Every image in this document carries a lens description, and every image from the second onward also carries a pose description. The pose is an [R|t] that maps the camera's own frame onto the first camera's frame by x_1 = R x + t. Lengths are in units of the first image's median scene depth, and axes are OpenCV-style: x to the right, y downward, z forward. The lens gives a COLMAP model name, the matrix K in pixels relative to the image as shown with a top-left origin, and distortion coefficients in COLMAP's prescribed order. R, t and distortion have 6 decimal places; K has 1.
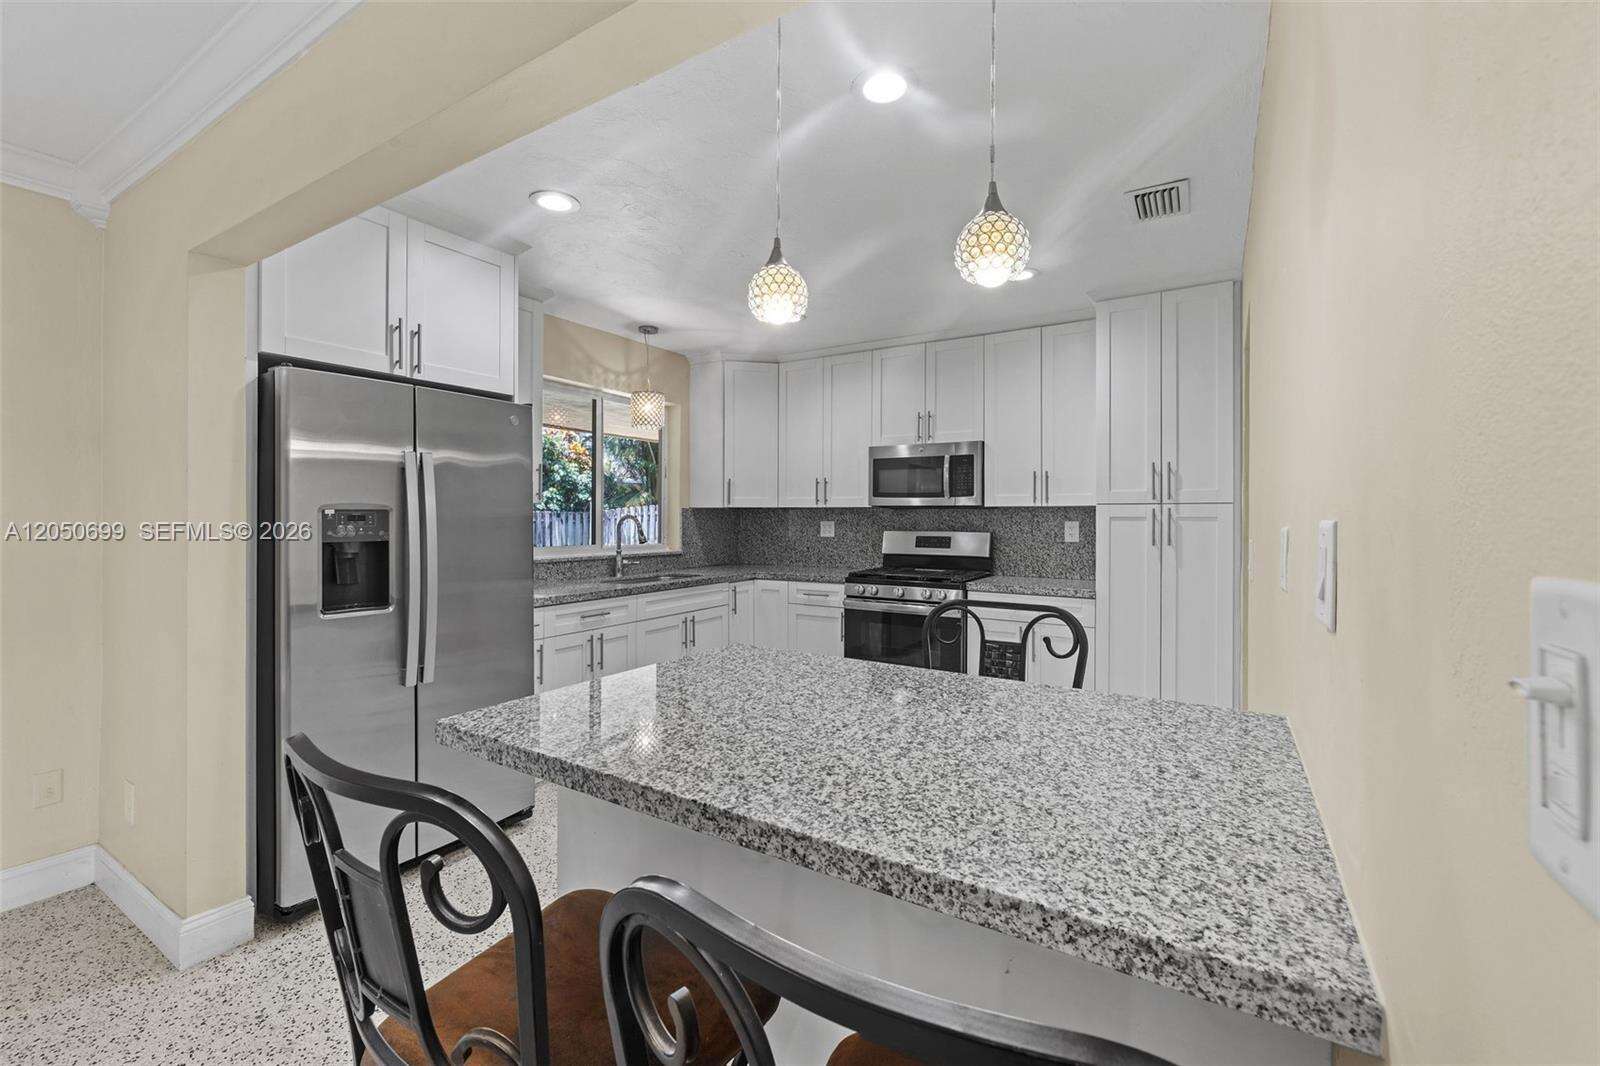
lens RADIAL K [[674.4, 0, 799.1], [0, 674.4, 522.3], [0, 0, 1]] dist [-0.000613, 0.000361]
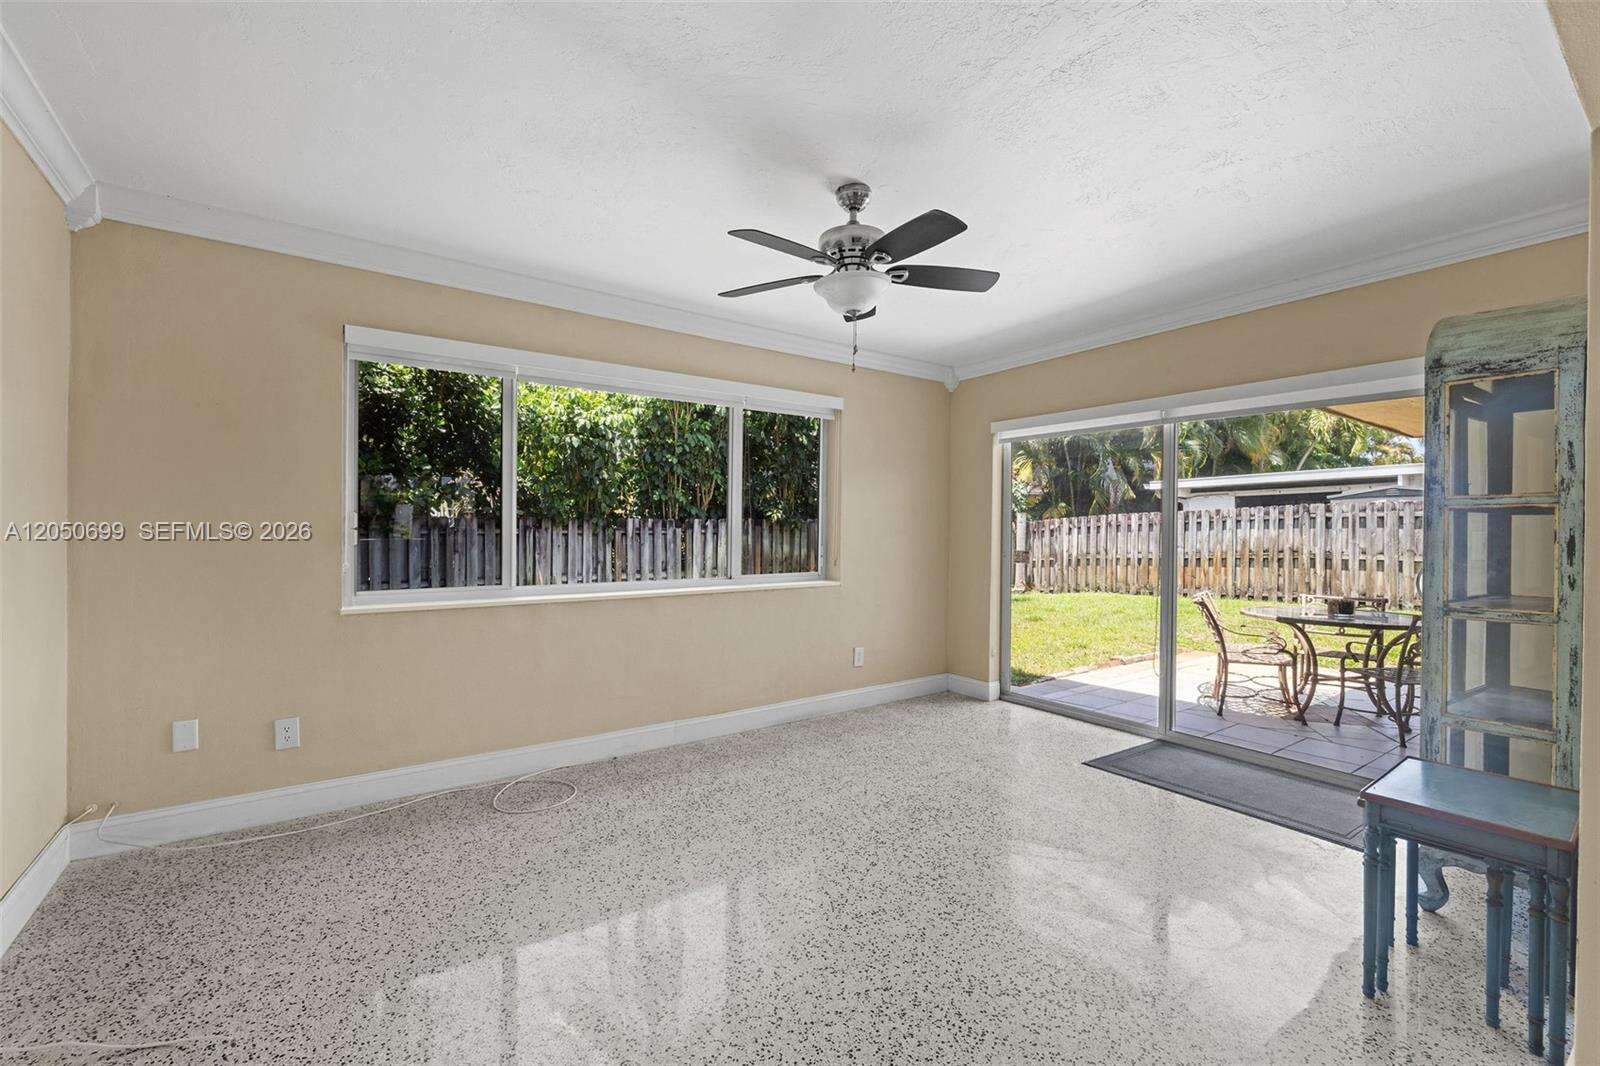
lens RADIAL K [[682.1, 0, 789.8], [0, 682.1, 538.0], [0, 0, 1]] dist [-0.004268, 0.000084]
pose [[0.923121, 0.005899, -0.384465, -0.921181], [-0.005289, 0.999983, 0.002644, 0.014787], [0.384473, -0.000407, 0.923136, 0.032574]]
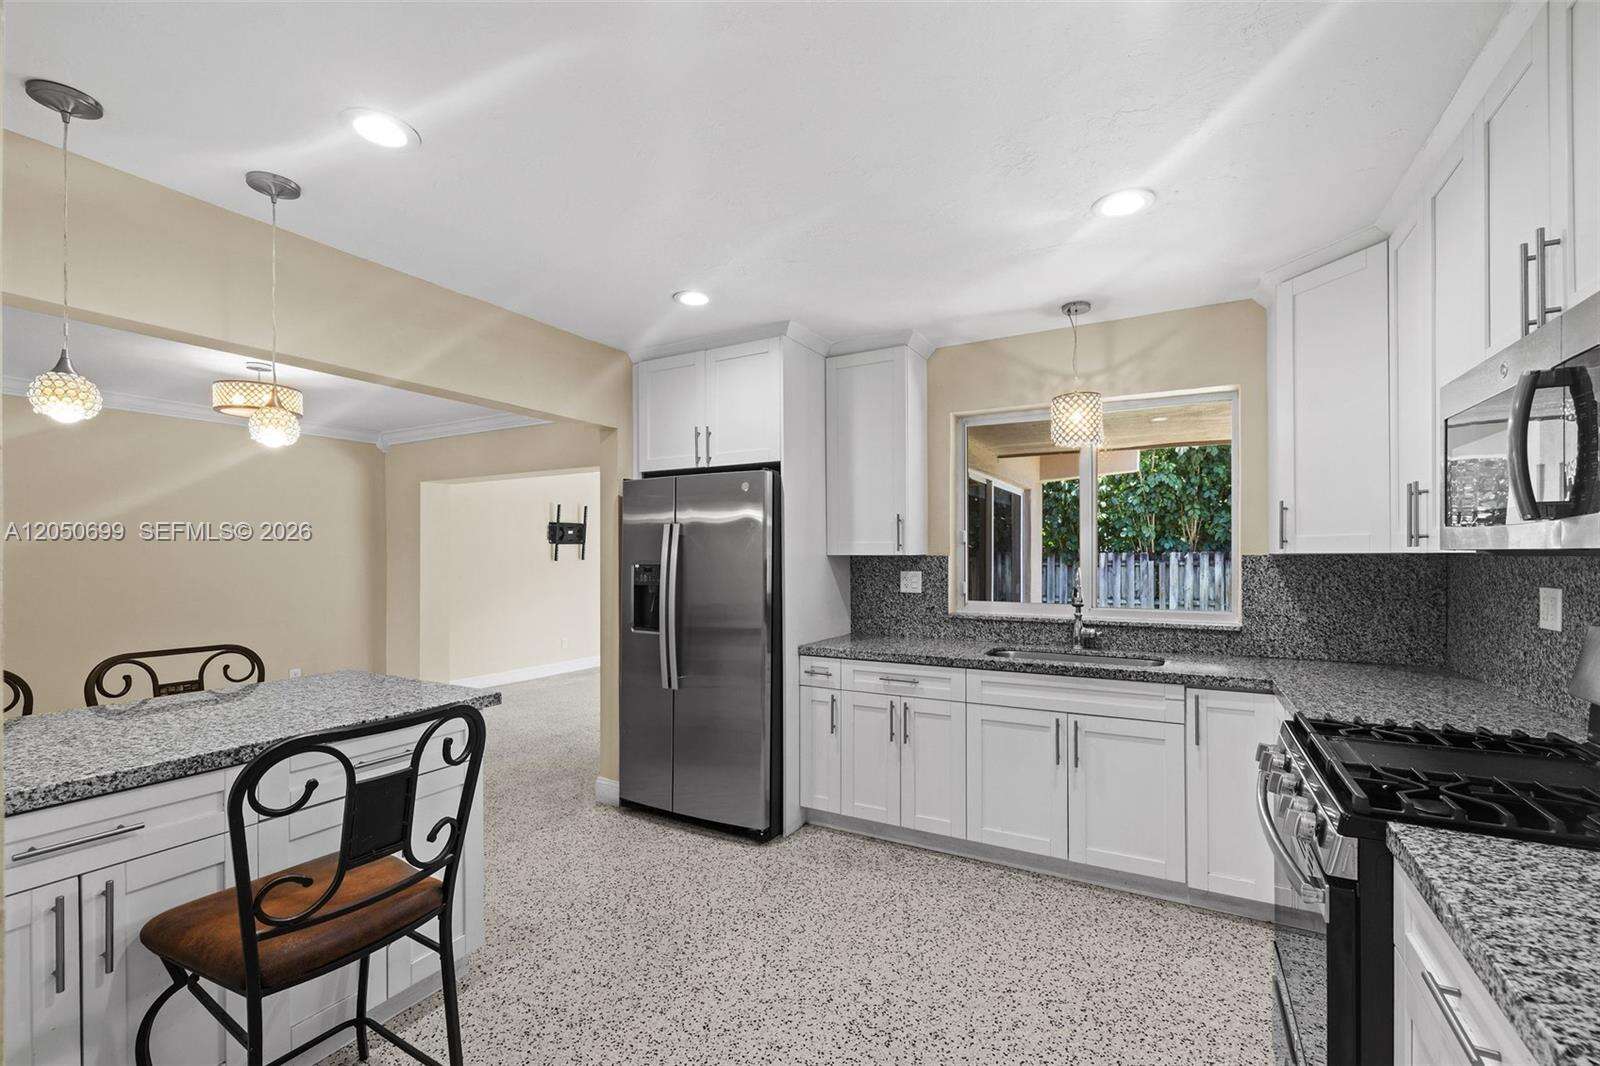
lens RADIAL K [[678.0, 0, 797.5], [0, 678.0, 558.2], [0, 0, 1]] dist [-0.001031, 0.000471]
pose [[0.042618, 0.001338, -0.999091, 0.468274], [-0.006073, 0.999981, 0.001080, -0.018918], [0.999073, 0.006021, 0.042625, 0.659439]]
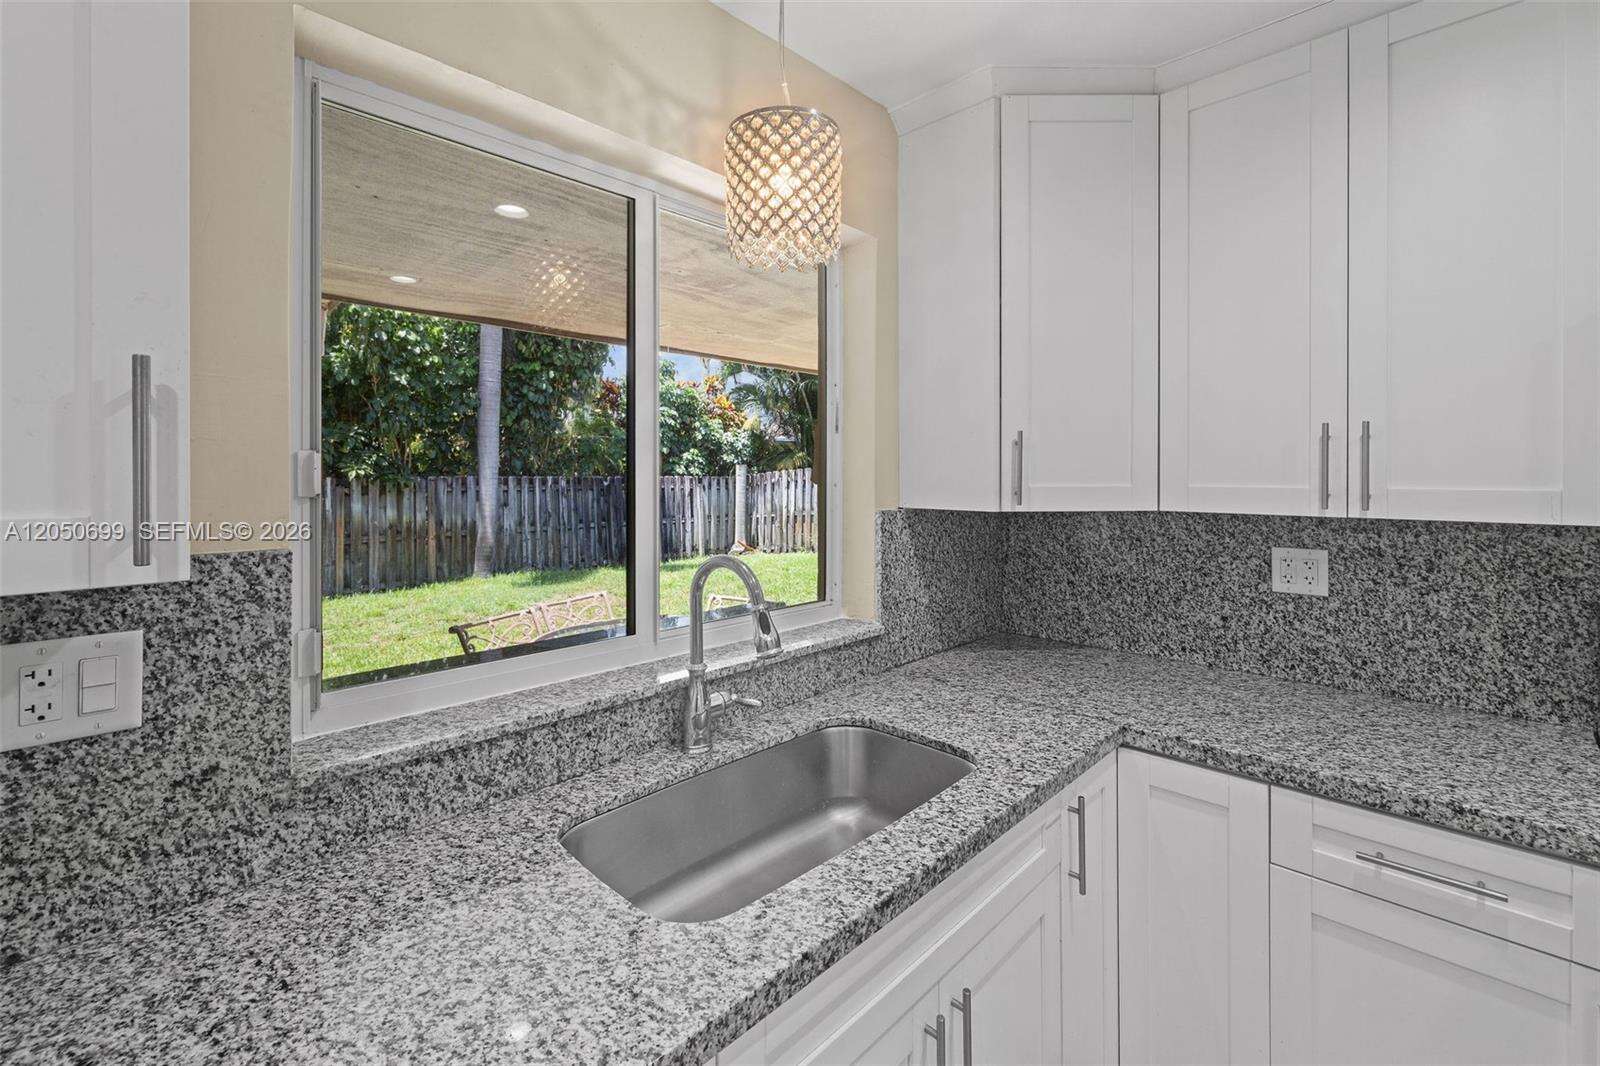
lens RADIAL K [[688.9, 0, 803.3], [0, 688.9, 471.5], [0, 0, 1]] dist [-0.000698, 0.000156]
pose [[0.975337, -0.005651, -0.220650, -0.148950], [0.003093, 0.999924, -0.011937, -0.044155], [0.220700, 0.010960, 0.975280, 0.701307]]
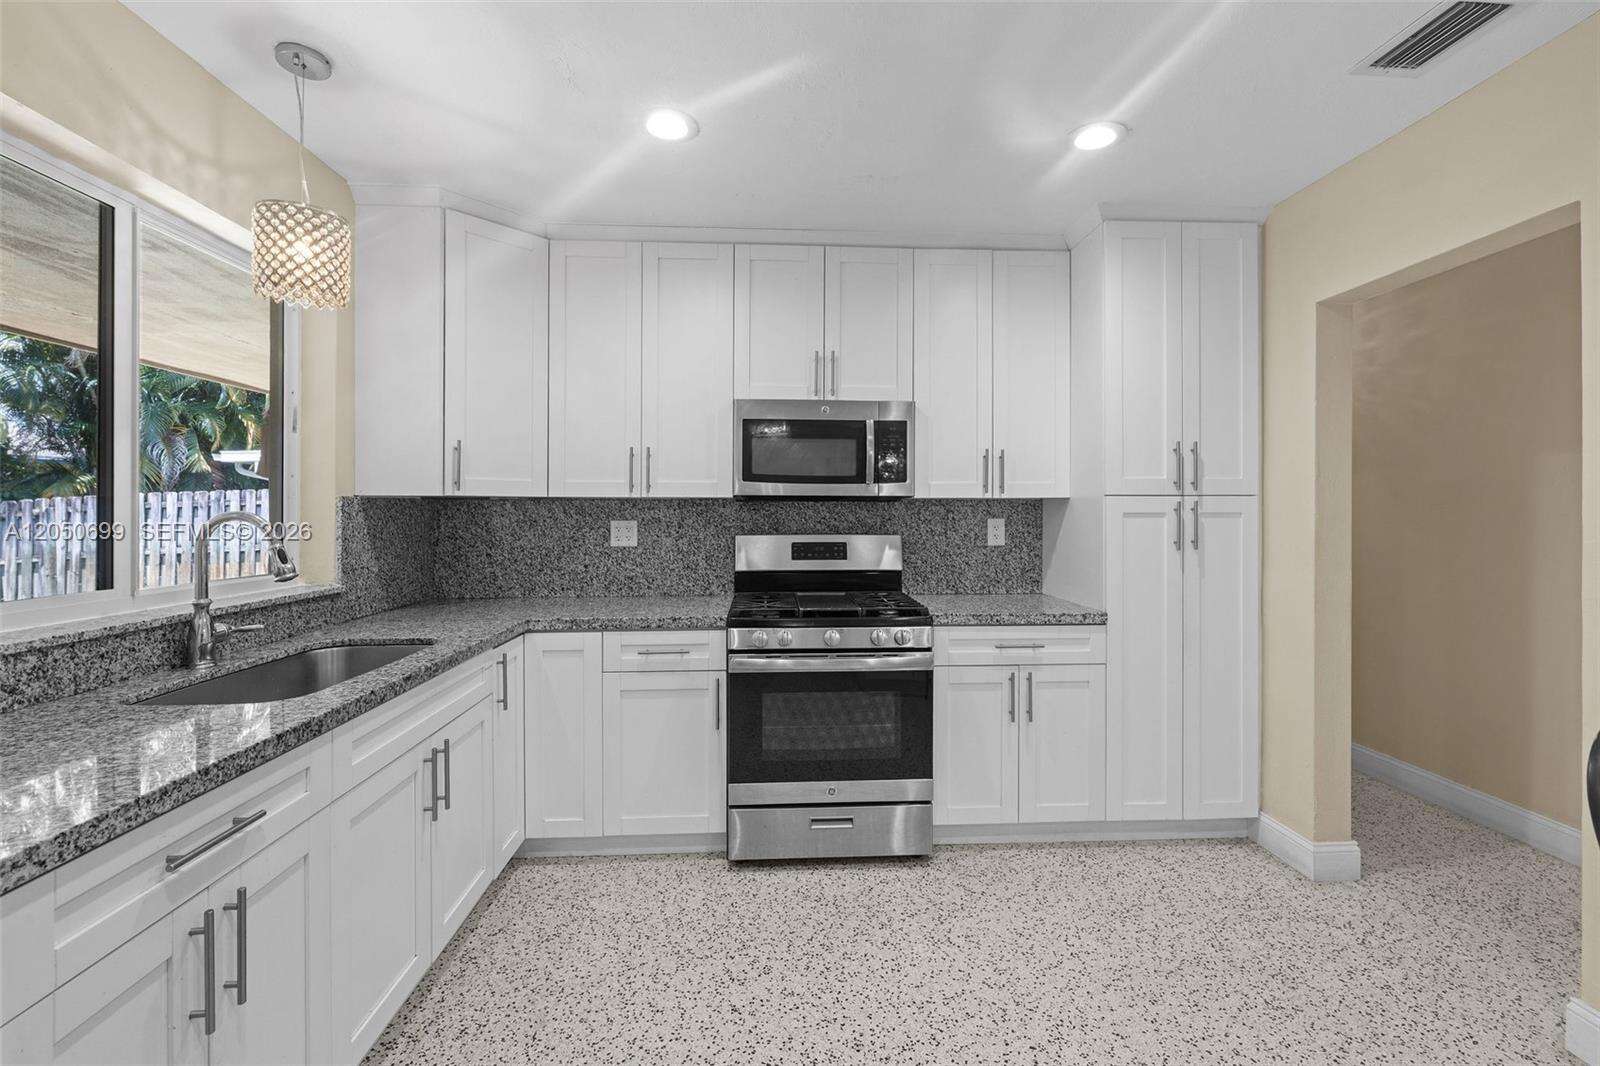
lens RADIAL K [[684.7, 0, 802.3], [0, 684.7, 513.8], [0, 0, 1]] dist [-0.000600, -0.000583]
pose [[0.820030, -0.004227, 0.572305, -0.208571], [0.007359, 0.999968, -0.003158, -0.005558], [-0.572273, 0.006802, 0.820035, 0.472171]]
